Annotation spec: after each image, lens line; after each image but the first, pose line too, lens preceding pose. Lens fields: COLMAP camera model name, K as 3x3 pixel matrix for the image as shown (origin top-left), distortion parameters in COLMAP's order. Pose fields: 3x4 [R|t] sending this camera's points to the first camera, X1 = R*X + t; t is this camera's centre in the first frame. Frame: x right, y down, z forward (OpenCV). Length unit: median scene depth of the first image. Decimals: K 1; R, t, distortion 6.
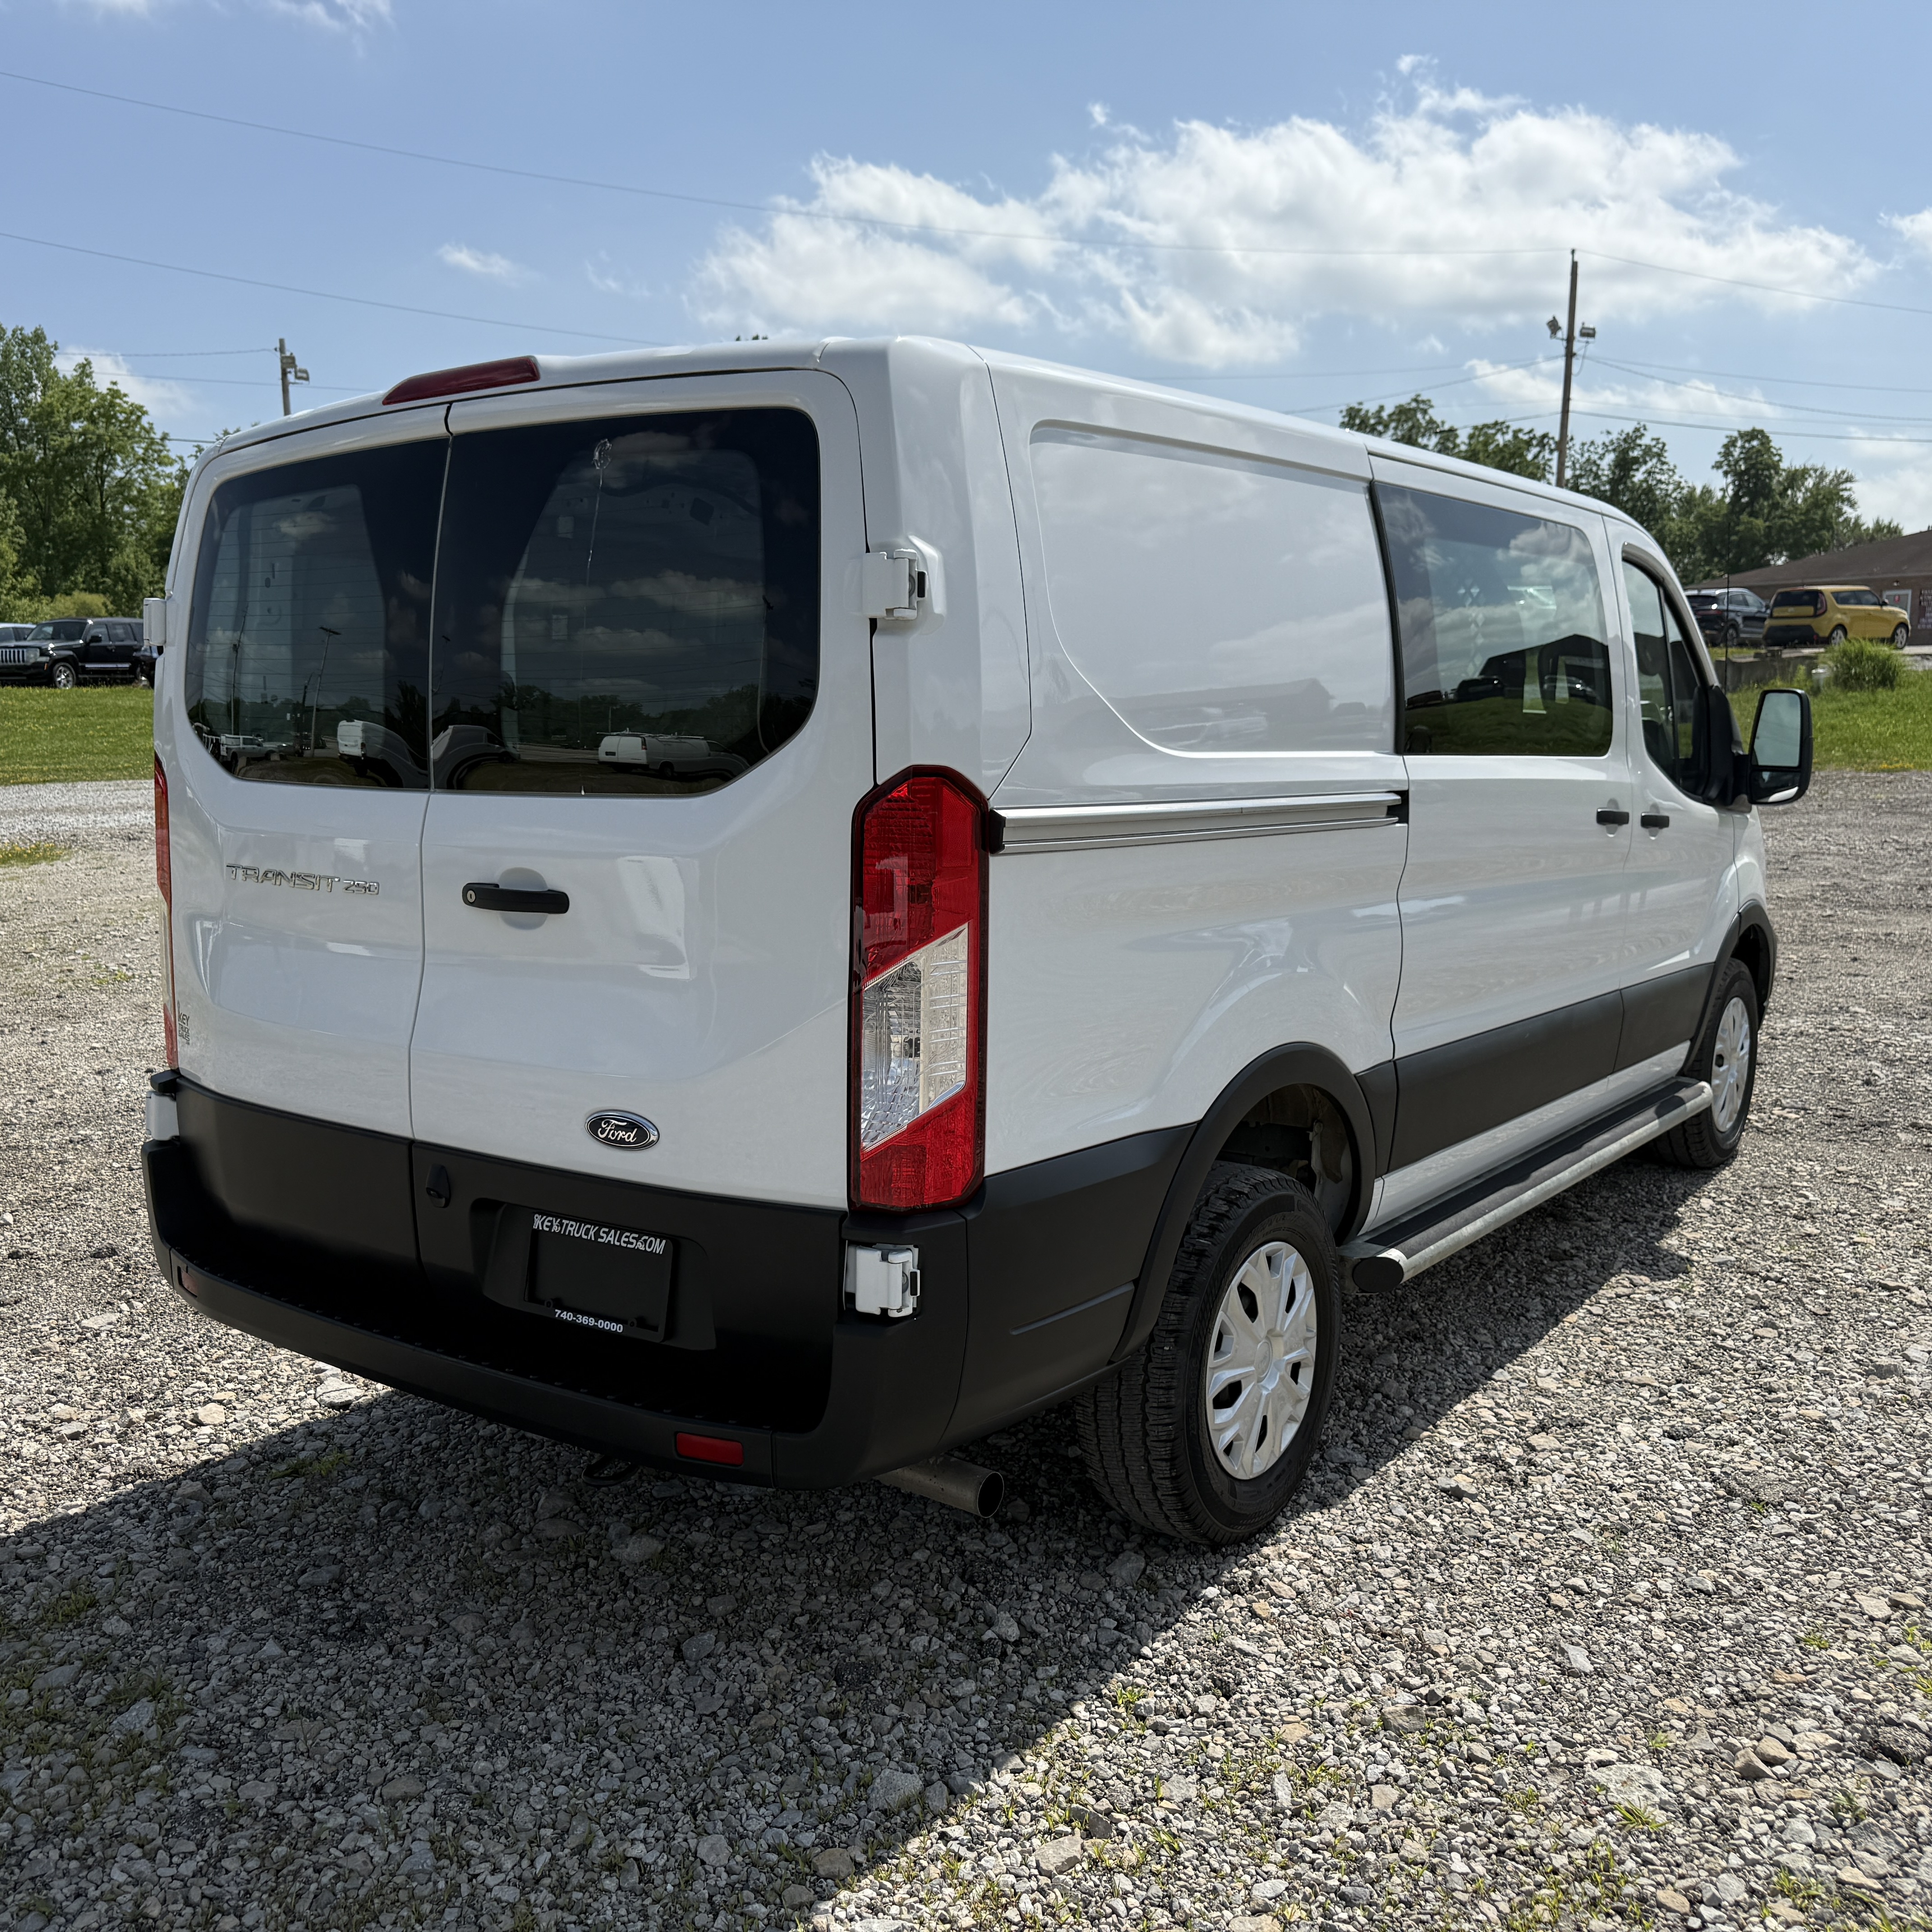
lens RADIAL K [[1851.8, 0, 966.0], [0, 1851.8, 966.0], [0, 0, 1]] dist [0.011864, 0.008071]
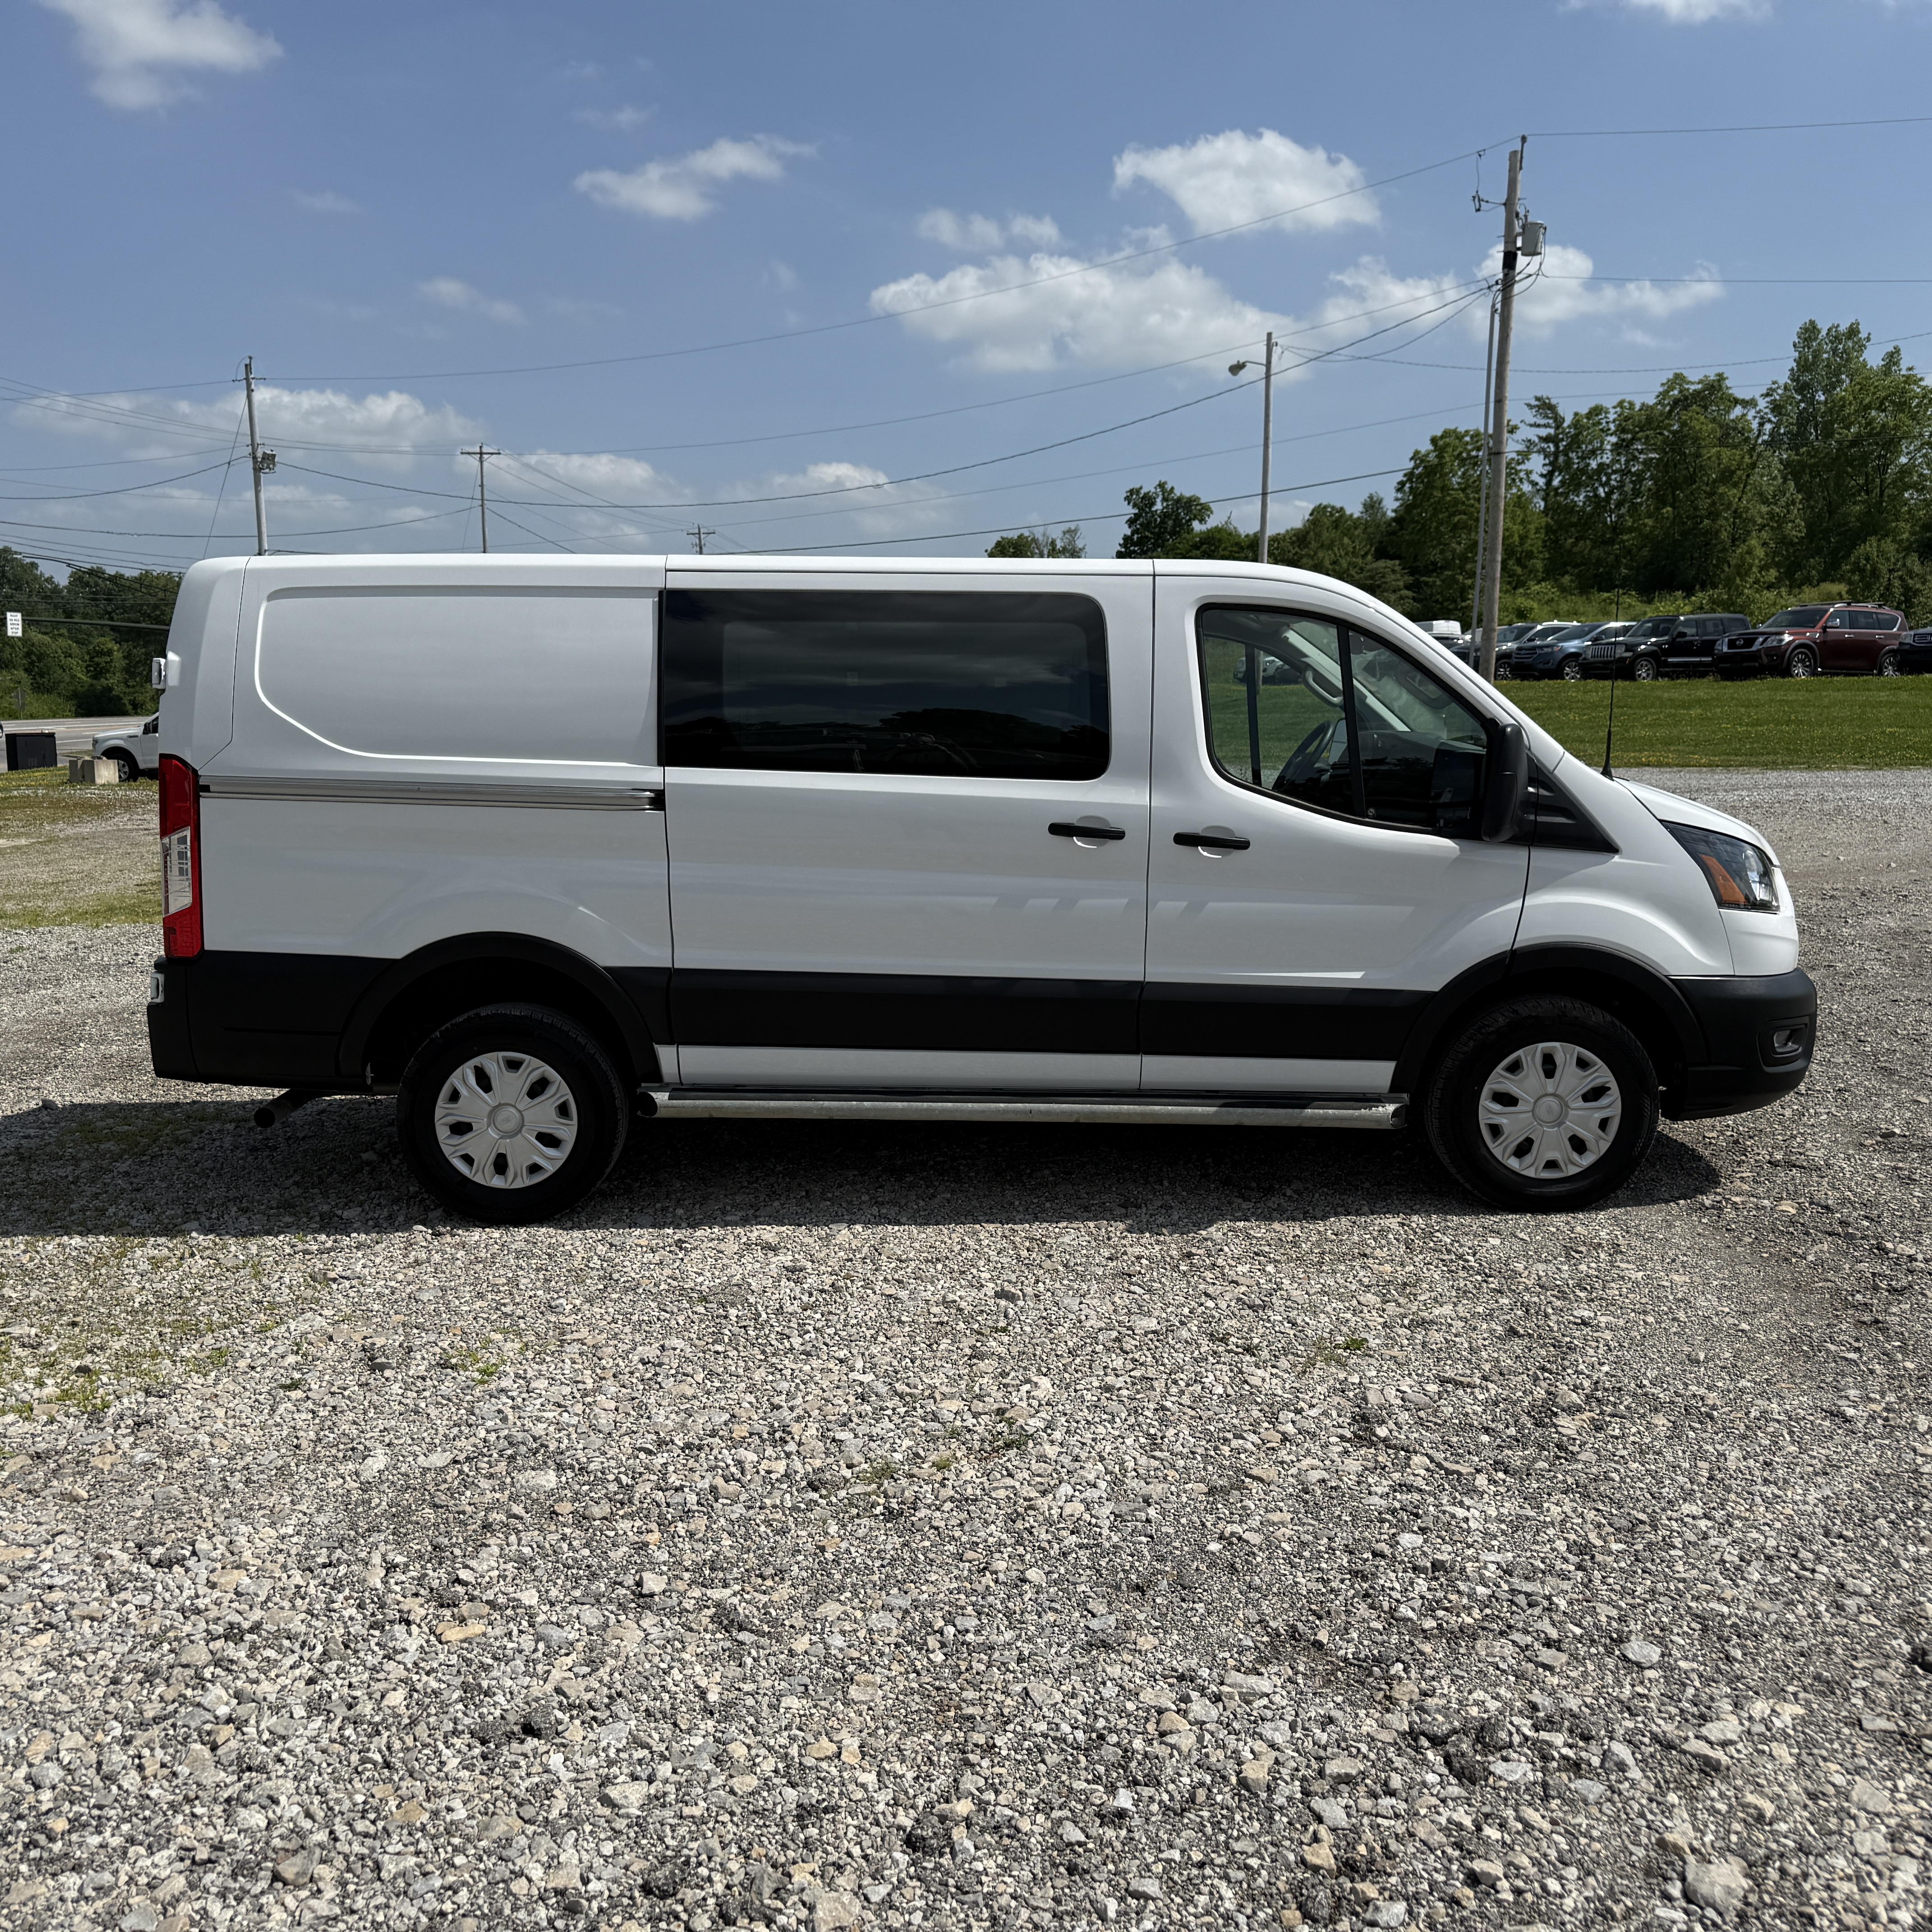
lens RADIAL K [[1851.8, 0, 966.0], [0, 1851.8, 966.0], [0, 0, 1]] dist [0.011864, 0.008071]
pose [[0.611449, 0.125989, -0.781189, 1.412451], [-0.120427, 0.990559, 0.065496, -0.071231], [0.782066, 0.054029, 0.620849, 0.225718]]
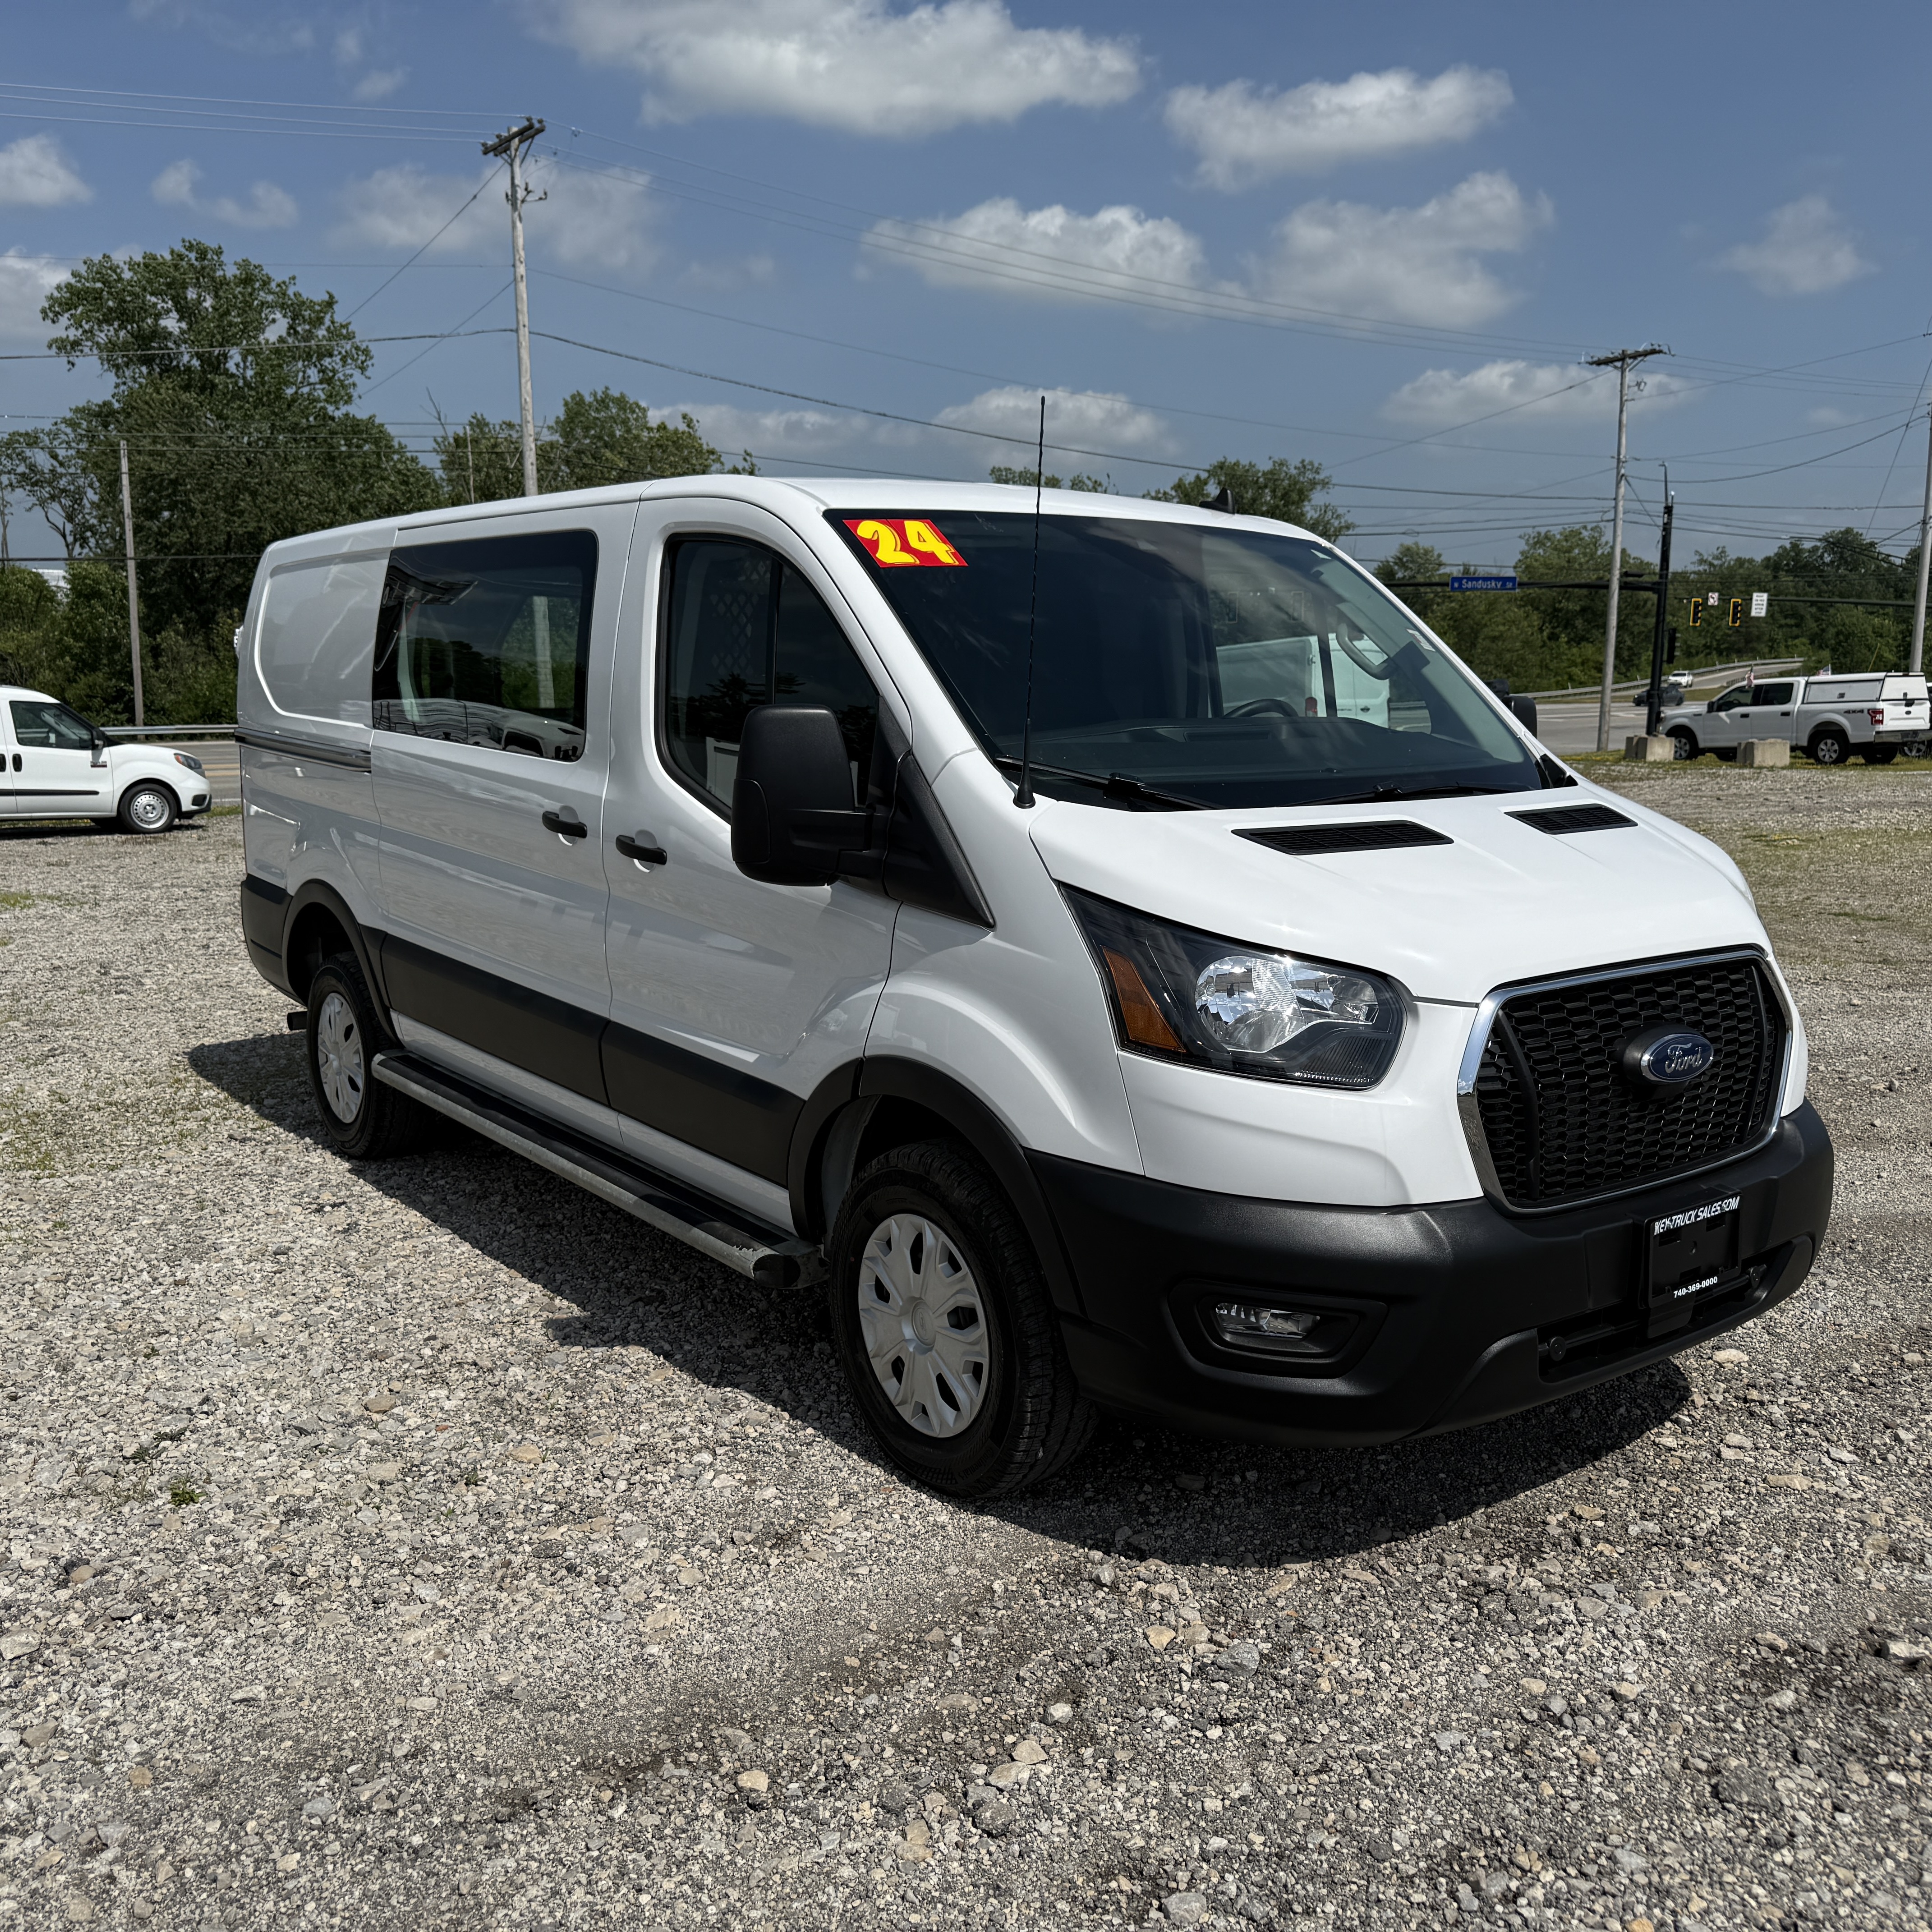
lens RADIAL K [[1851.8, 0, 966.0], [0, 1851.8, 966.0], [0, 0, 1]] dist [0.011864, 0.008071]
pose [[-0.246606, 0.163837, -0.955166, 1.407283], [-0.144478, 0.968376, 0.203405, -0.267853], [0.958286, 0.188162, -0.215136, 1.602613]]
